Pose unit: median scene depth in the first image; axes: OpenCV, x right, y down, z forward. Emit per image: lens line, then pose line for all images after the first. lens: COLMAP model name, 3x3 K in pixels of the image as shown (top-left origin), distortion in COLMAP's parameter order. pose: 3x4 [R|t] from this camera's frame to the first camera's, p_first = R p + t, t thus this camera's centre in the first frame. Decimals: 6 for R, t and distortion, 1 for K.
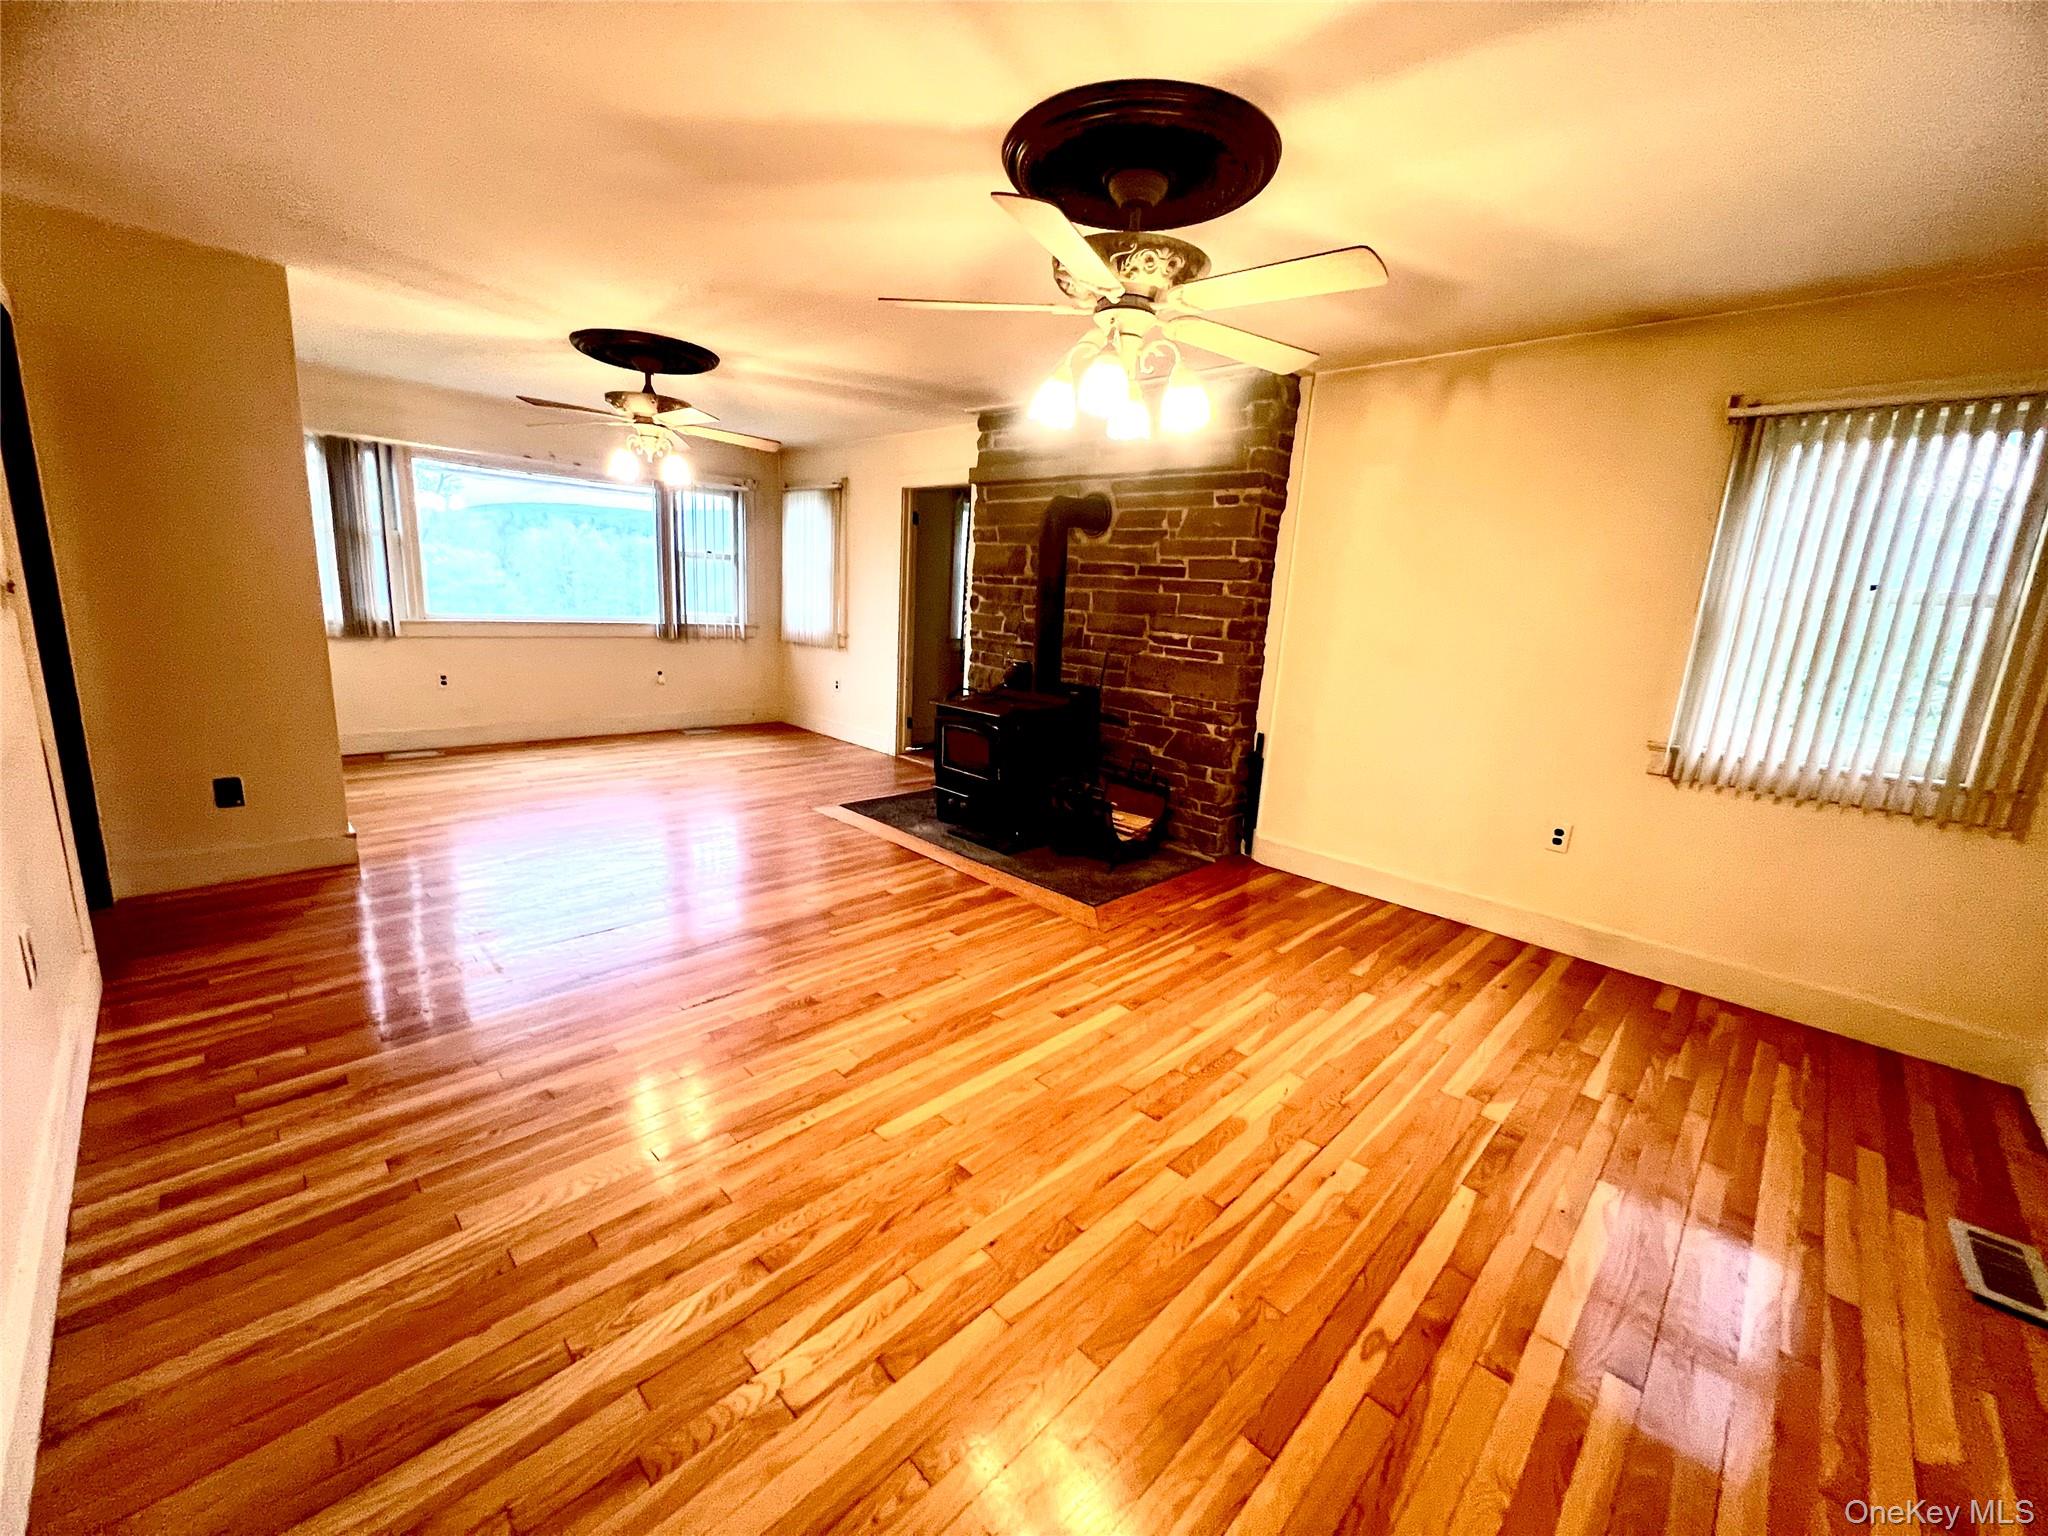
lens RADIAL K [[818.5, 0, 1020.2], [0, 818.5, 766.7], [0, 0, 1]] dist [-0.000268, -0.000626]
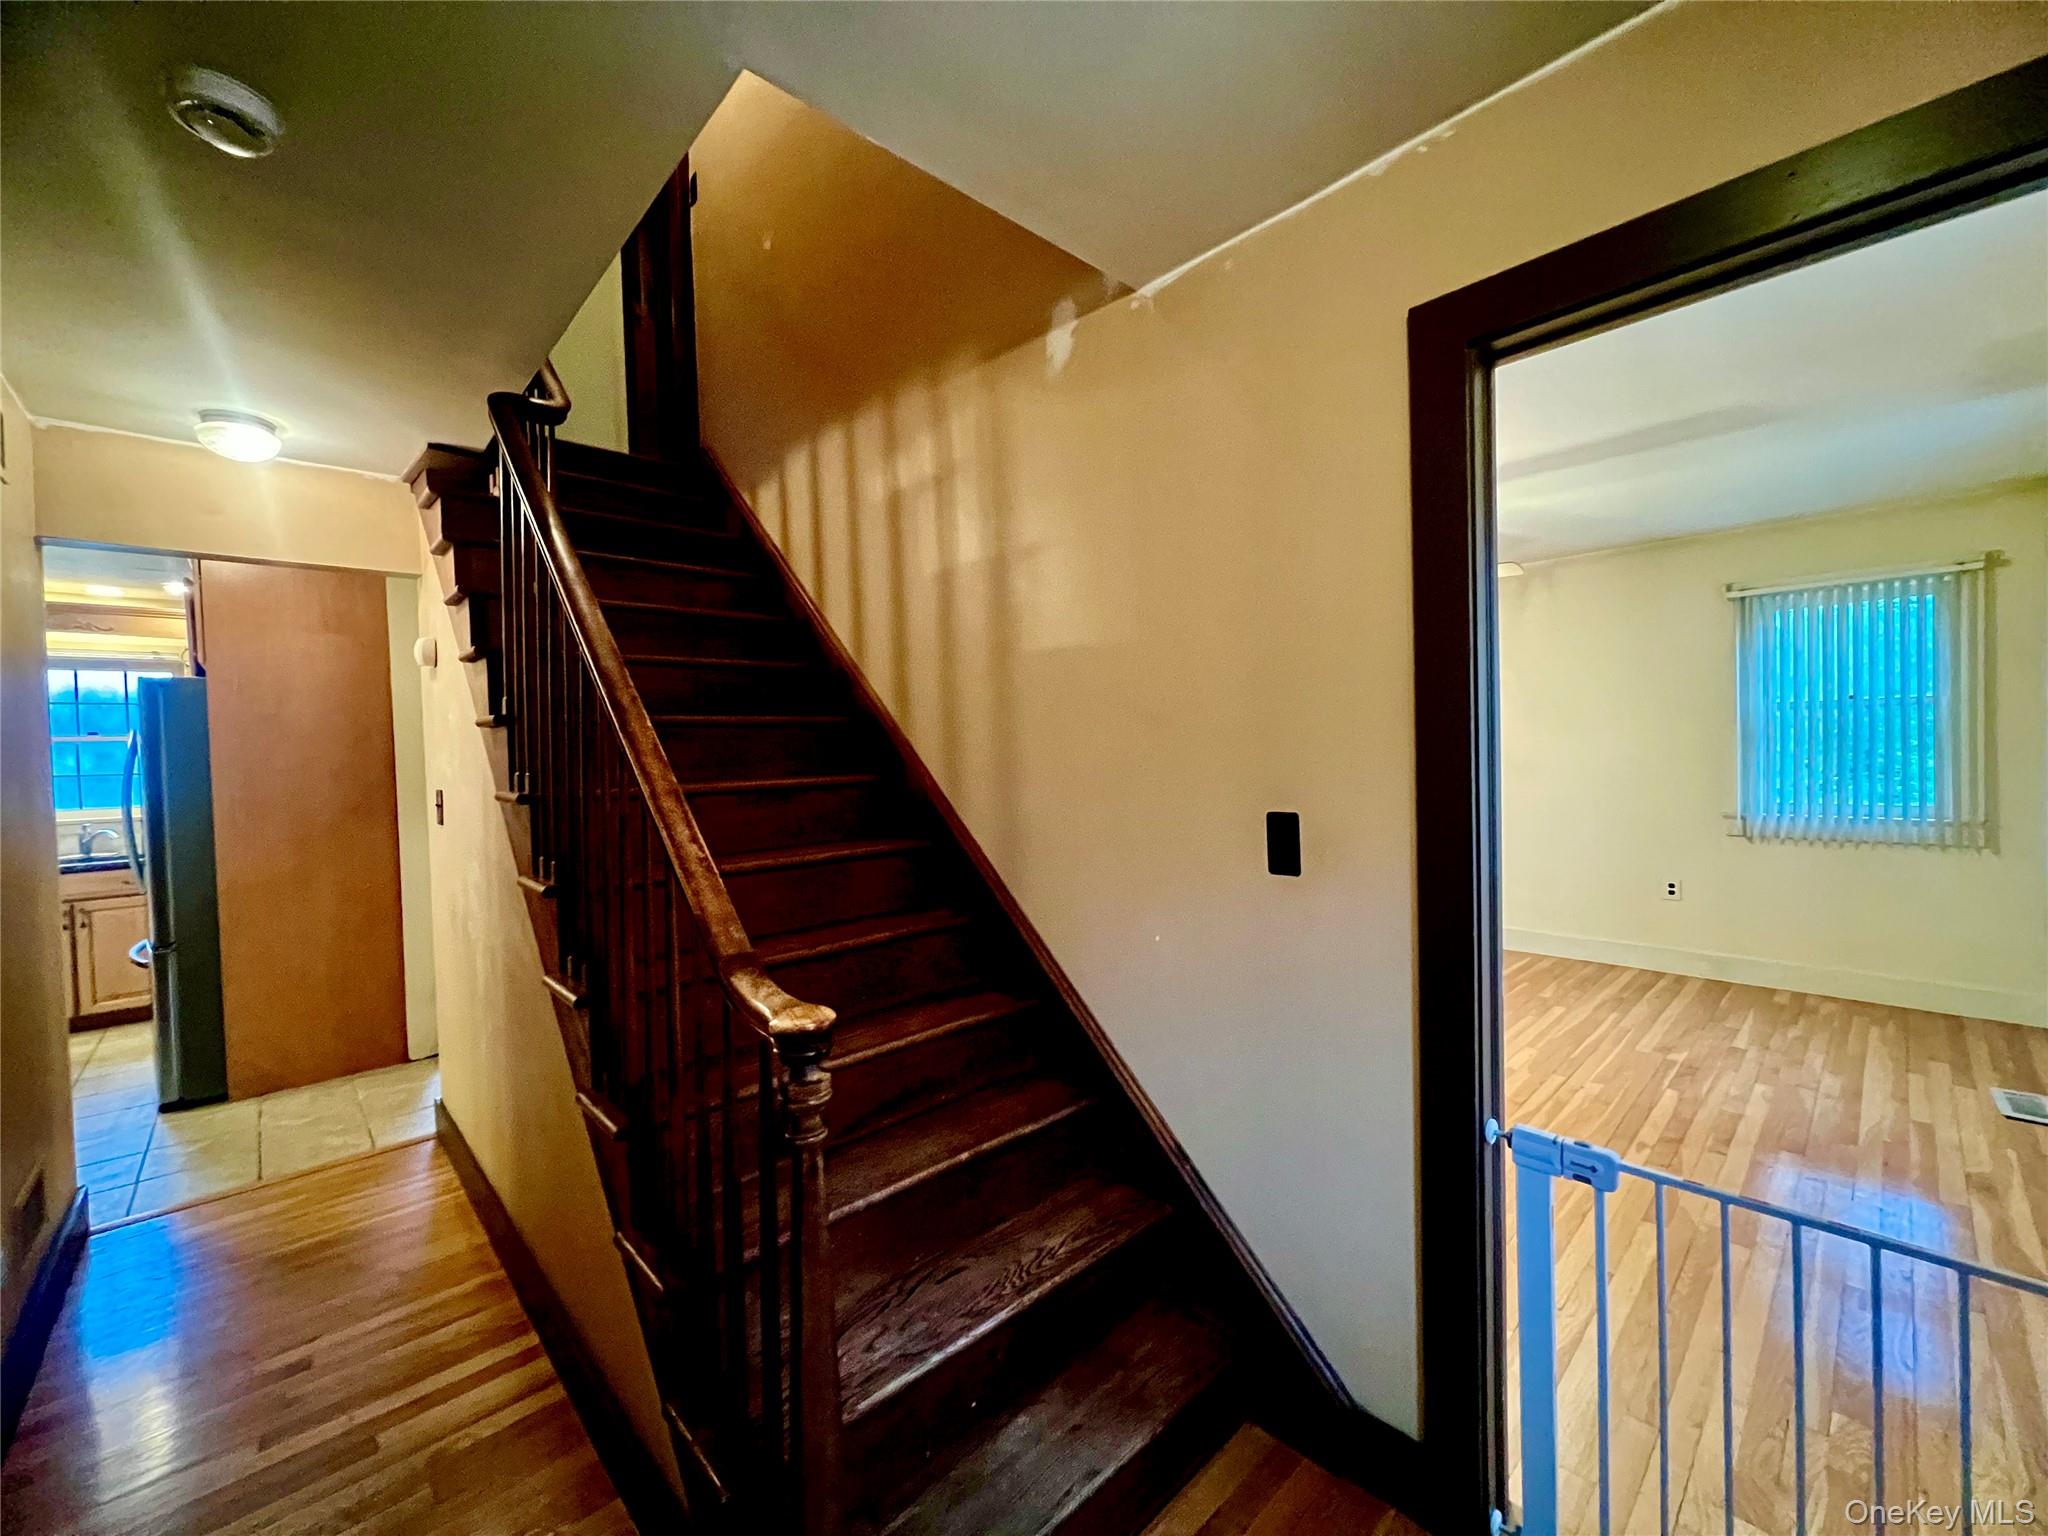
lens RADIAL K [[818.5, 0, 1023.0], [0, 818.5, 761.5], [0, 0, 1]] dist [-0.000268, -0.000626]
pose [[0.995722, -0.081903, -0.042780, -0.460873], [0.072262, 0.978749, -0.191907, 0.082223], [0.057588, 0.187994, 0.980480, -0.589769]]
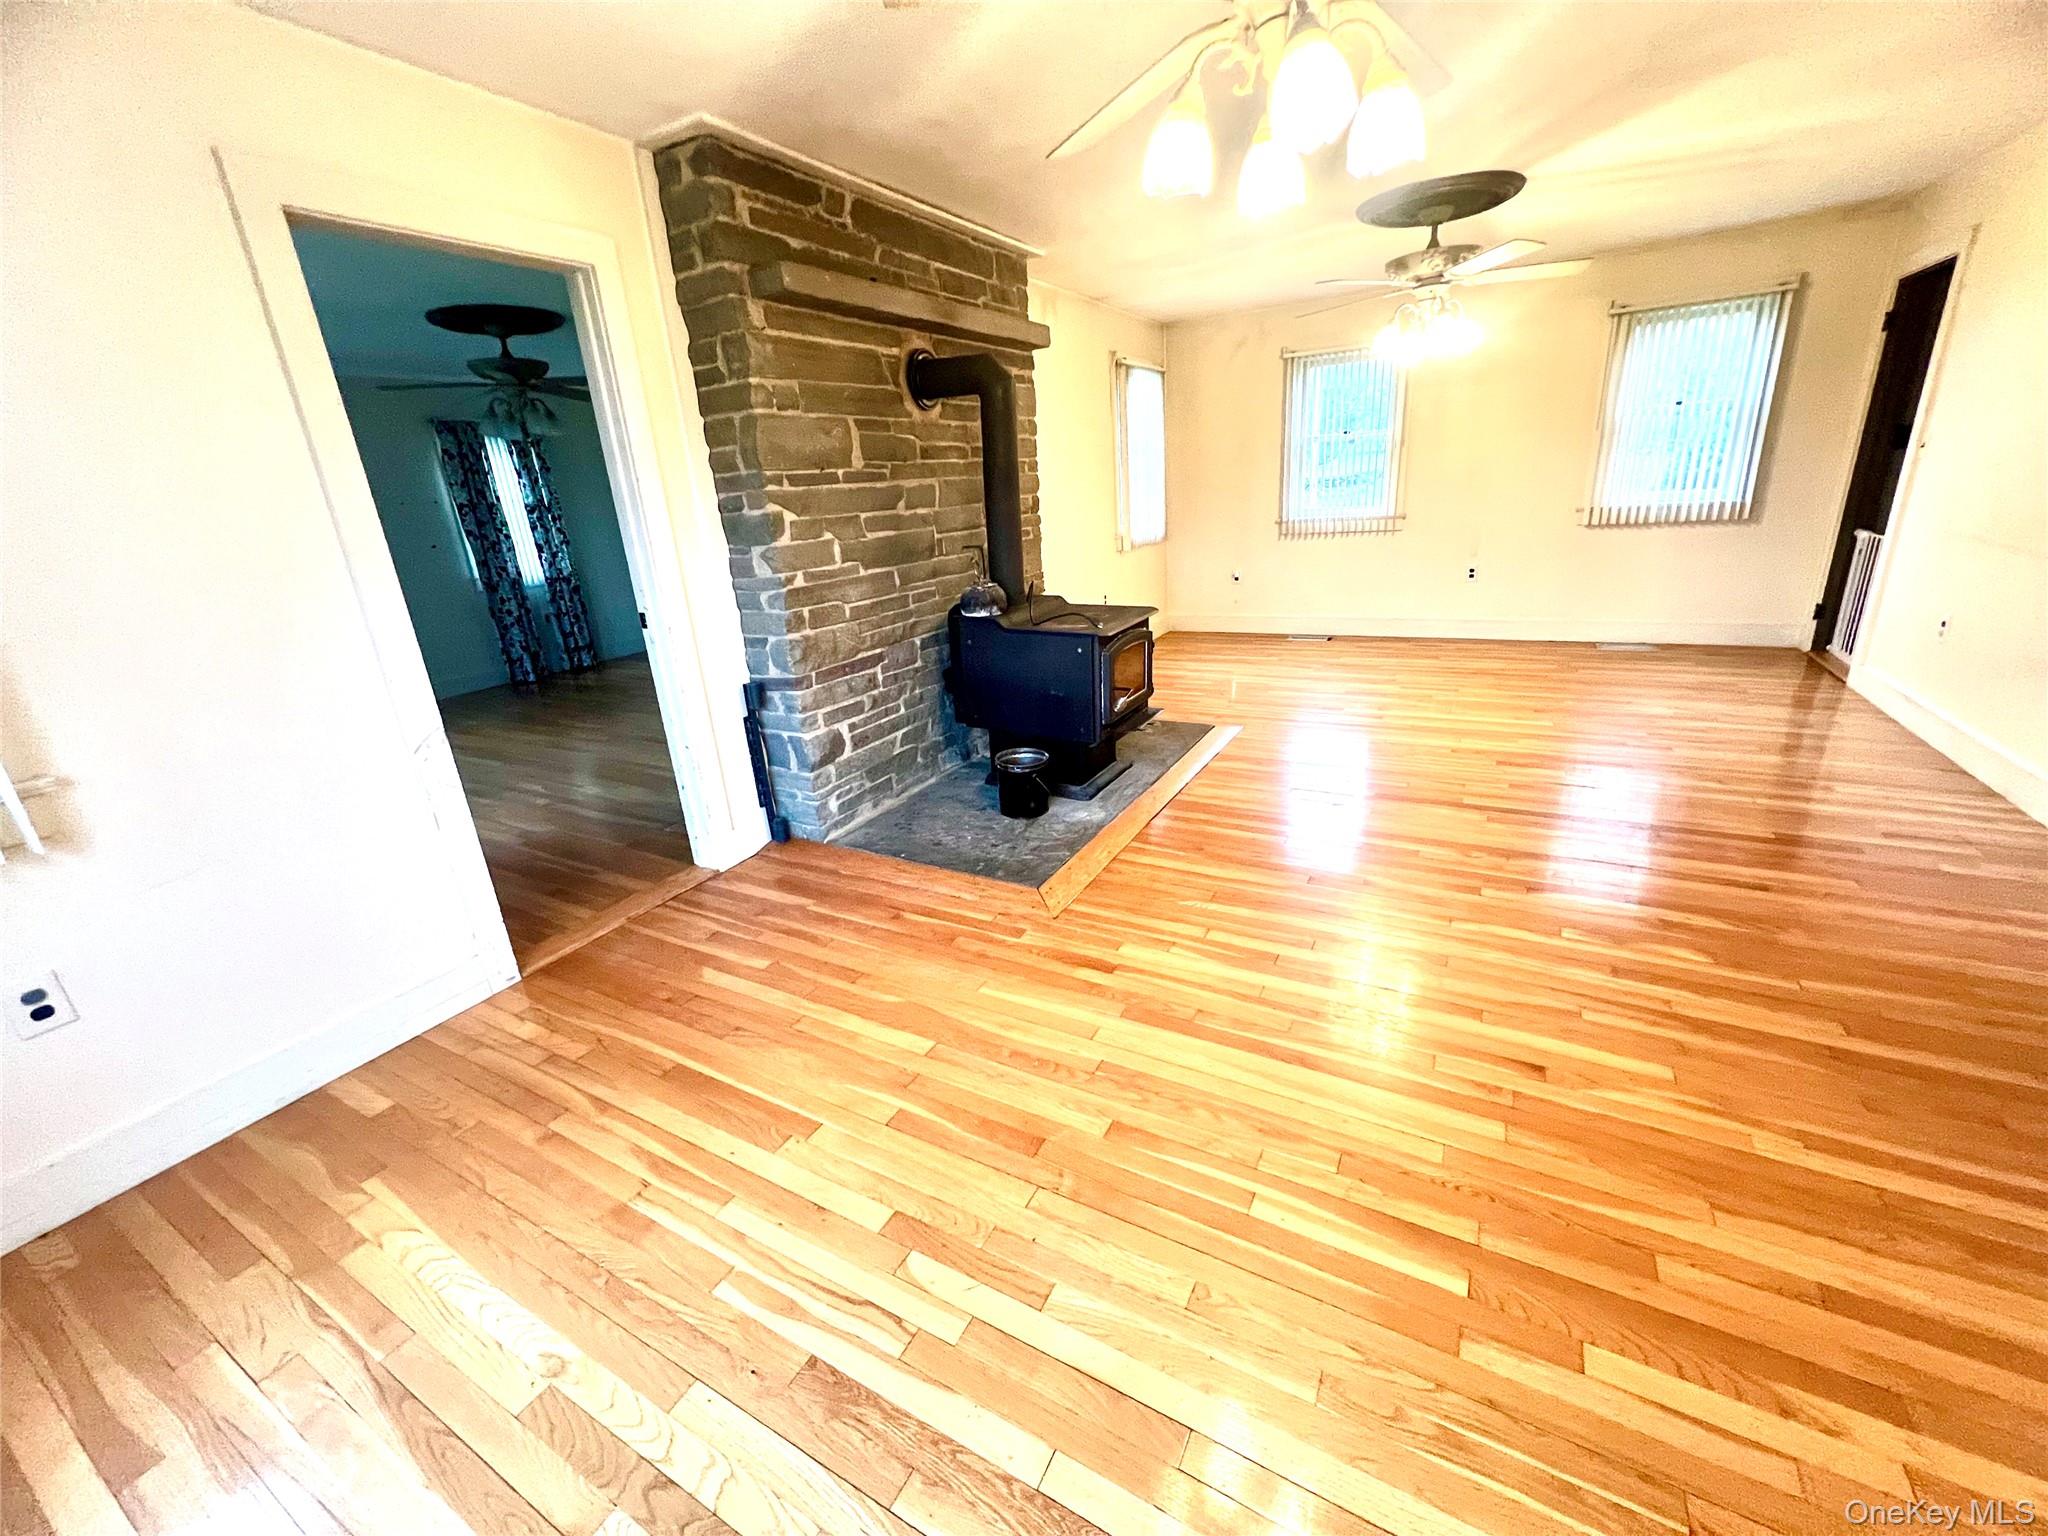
lens RADIAL K [[818.5, 0, 1020.2], [0, 818.5, 764.5], [0, 0, 1]] dist [-0.000268, -0.000626]
pose [[-0.264322, -0.350547, 0.898471, -1.310136], [0.255752, 0.872774, 0.415761, -0.502027], [-0.929906, 0.339680, -0.141040, 1.994770]]
